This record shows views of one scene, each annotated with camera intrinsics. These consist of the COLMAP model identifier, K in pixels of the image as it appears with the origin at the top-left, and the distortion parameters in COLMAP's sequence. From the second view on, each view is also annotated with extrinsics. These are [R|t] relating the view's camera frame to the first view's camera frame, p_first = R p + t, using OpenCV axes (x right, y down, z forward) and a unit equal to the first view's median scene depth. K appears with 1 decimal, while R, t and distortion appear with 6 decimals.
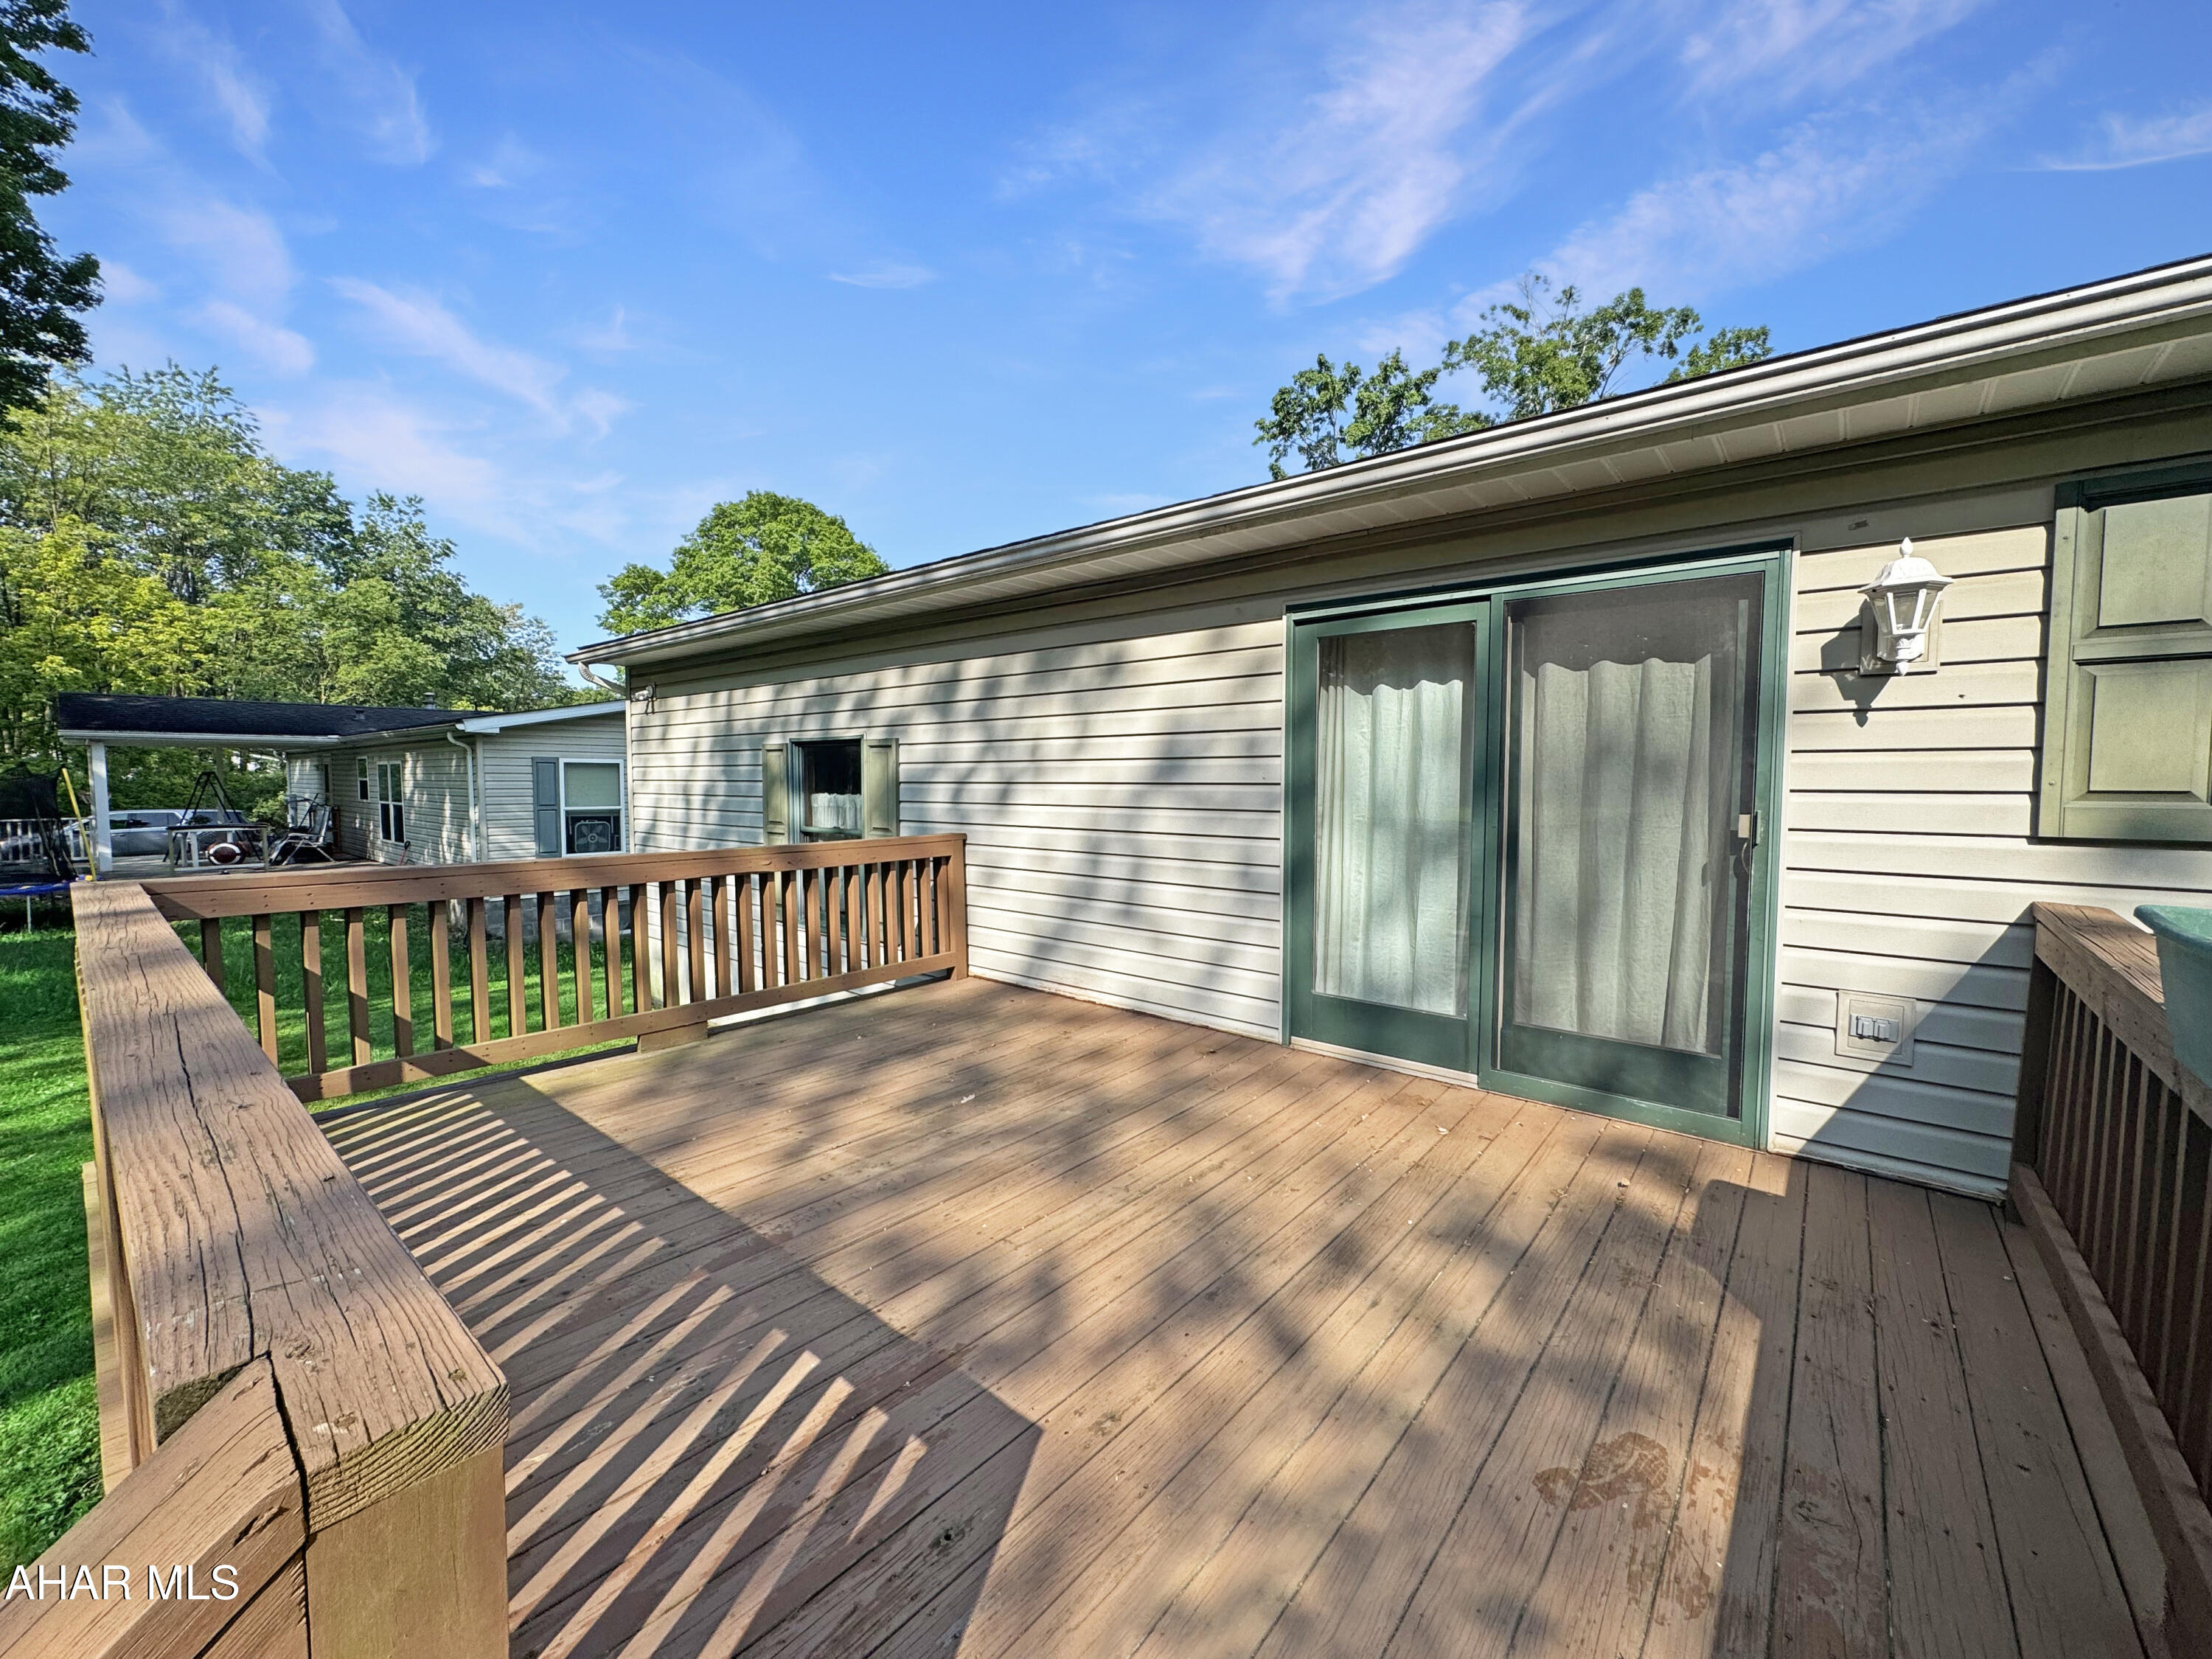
lens RADIAL K [[877.3, 0, 1118.1], [0, 877.3, 827.3], [0, 0, 1]] dist [-0.001055, -0.000114]
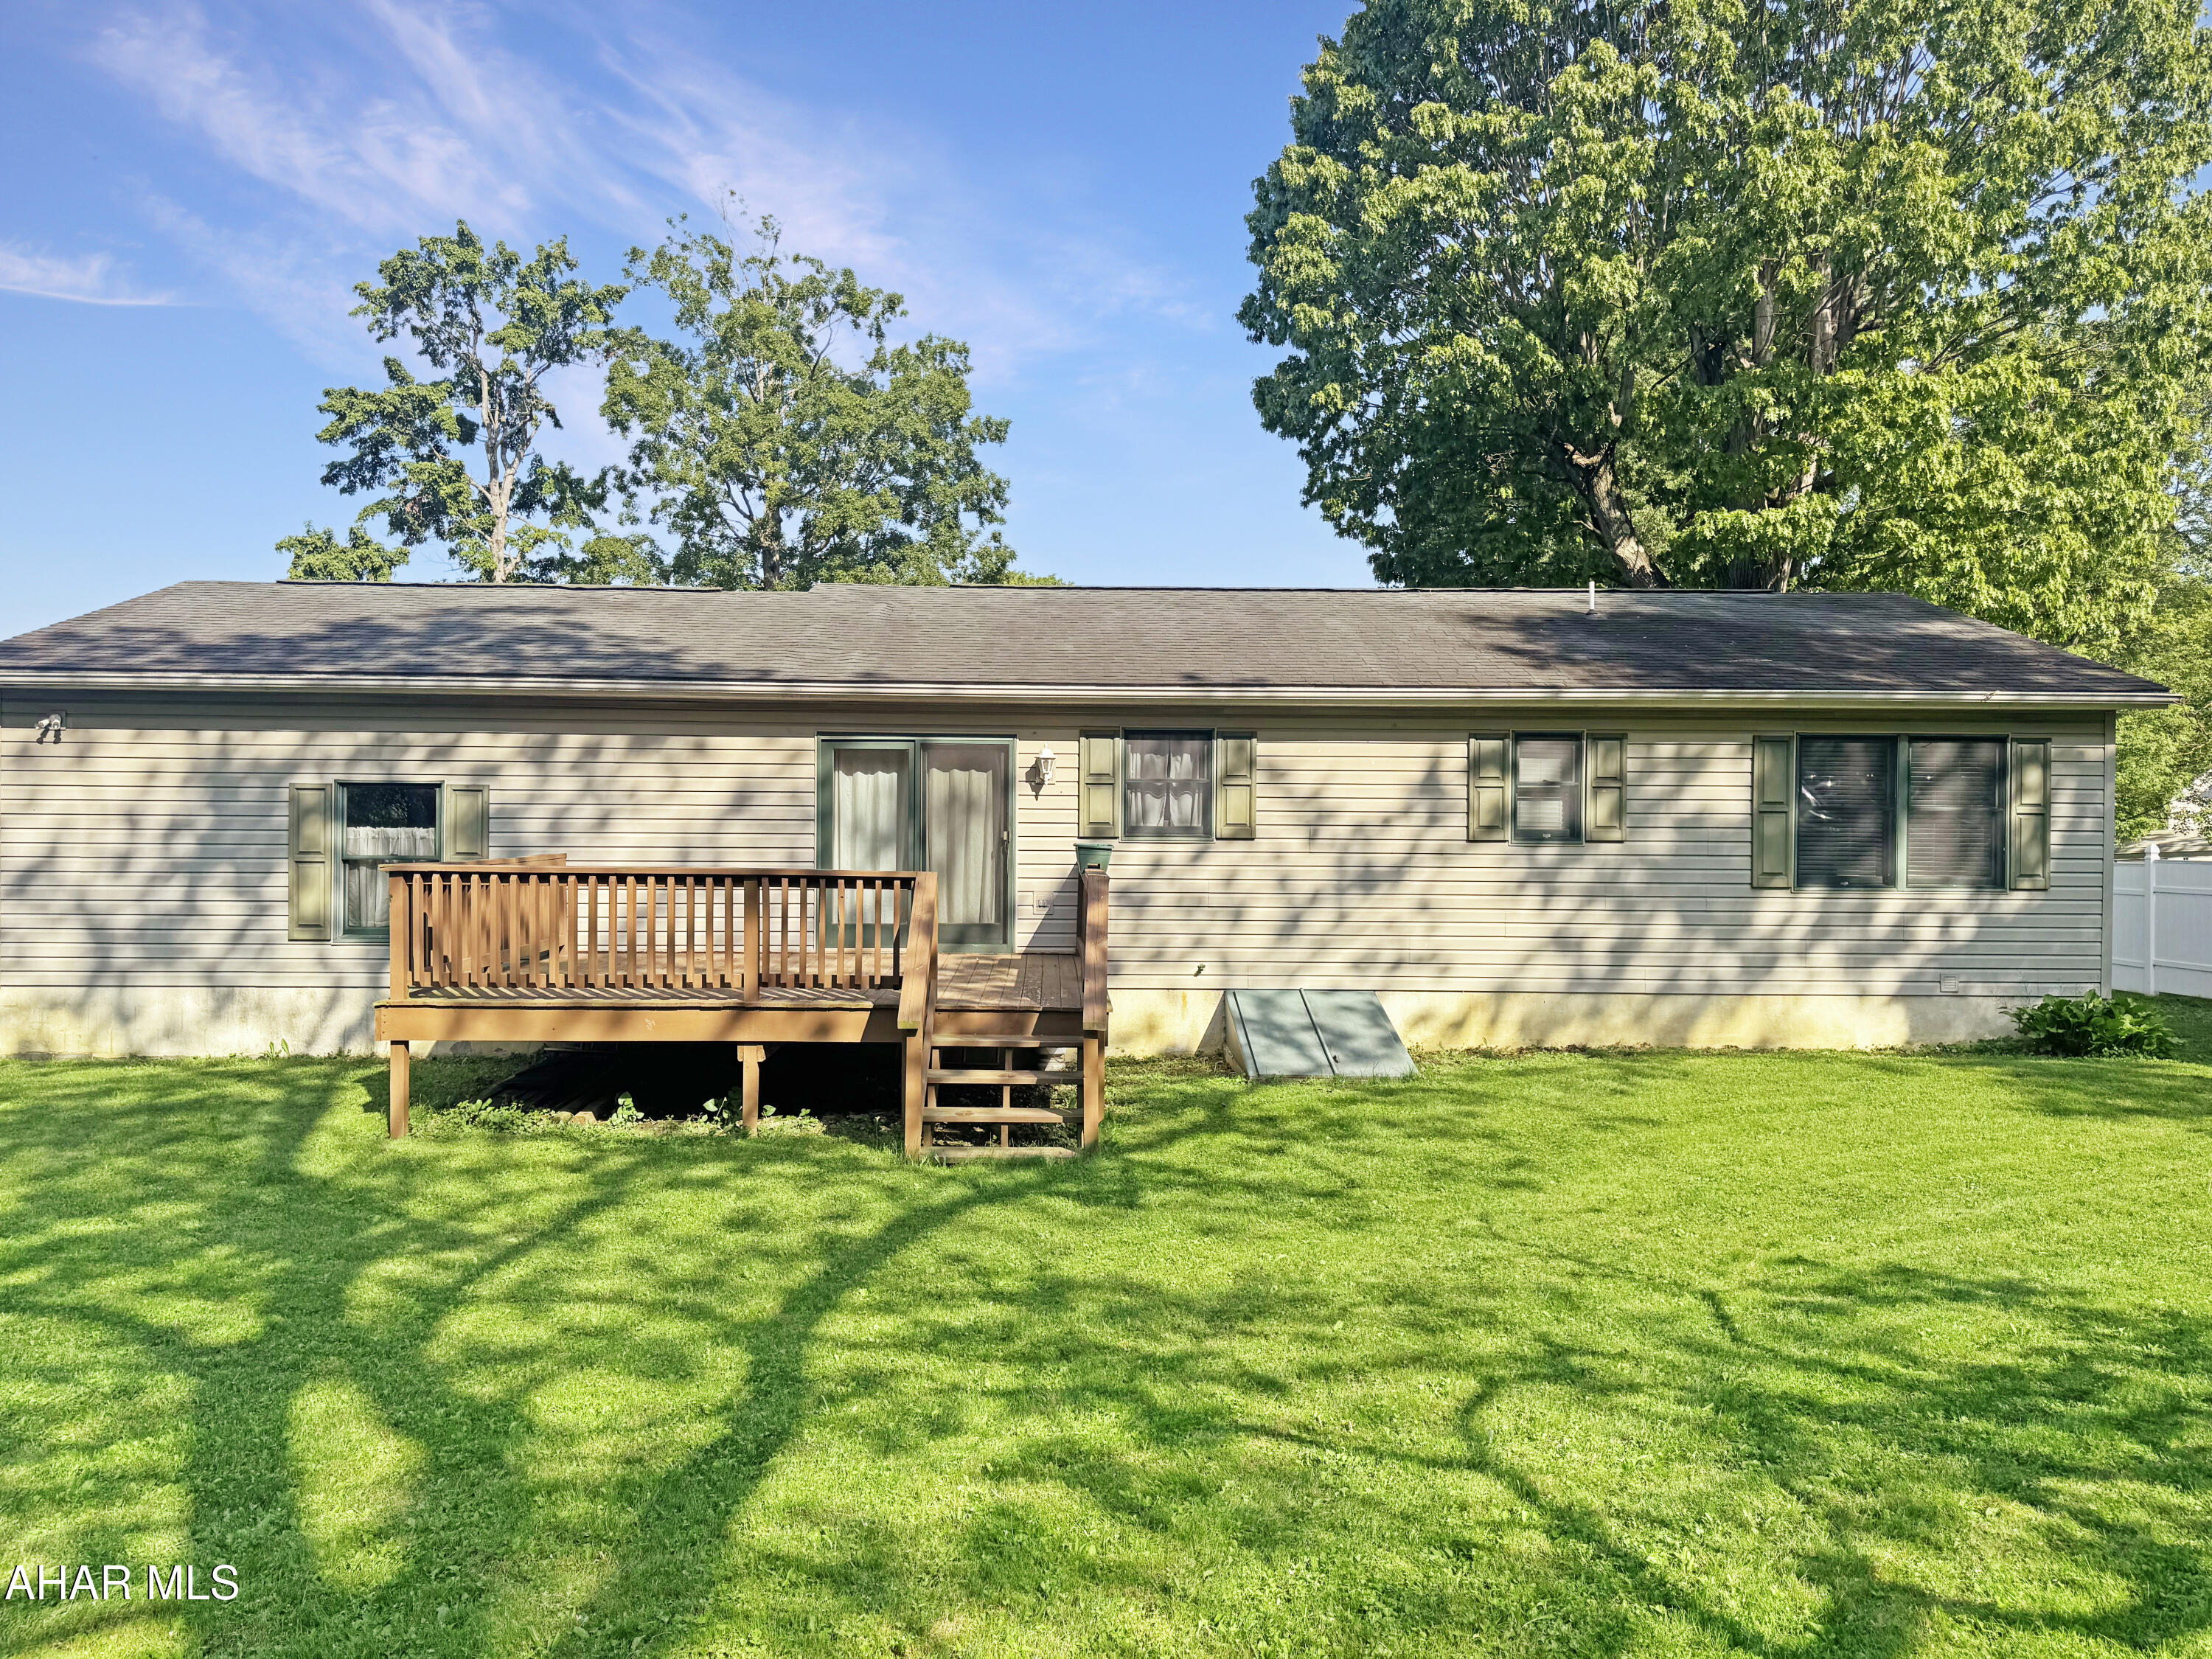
lens RADIAL K [[1559.9, 0, 1109.7], [0, 1559.9, 837.2], [0, 0, 1]] dist [0.042113, -0.030724]
pose [[0.745810, -0.004996, 0.666140, -1.045930], [0.030843, 0.999158, -0.027038, 0.067054], [-0.665445, 0.040711, 0.745336, -1.302375]]
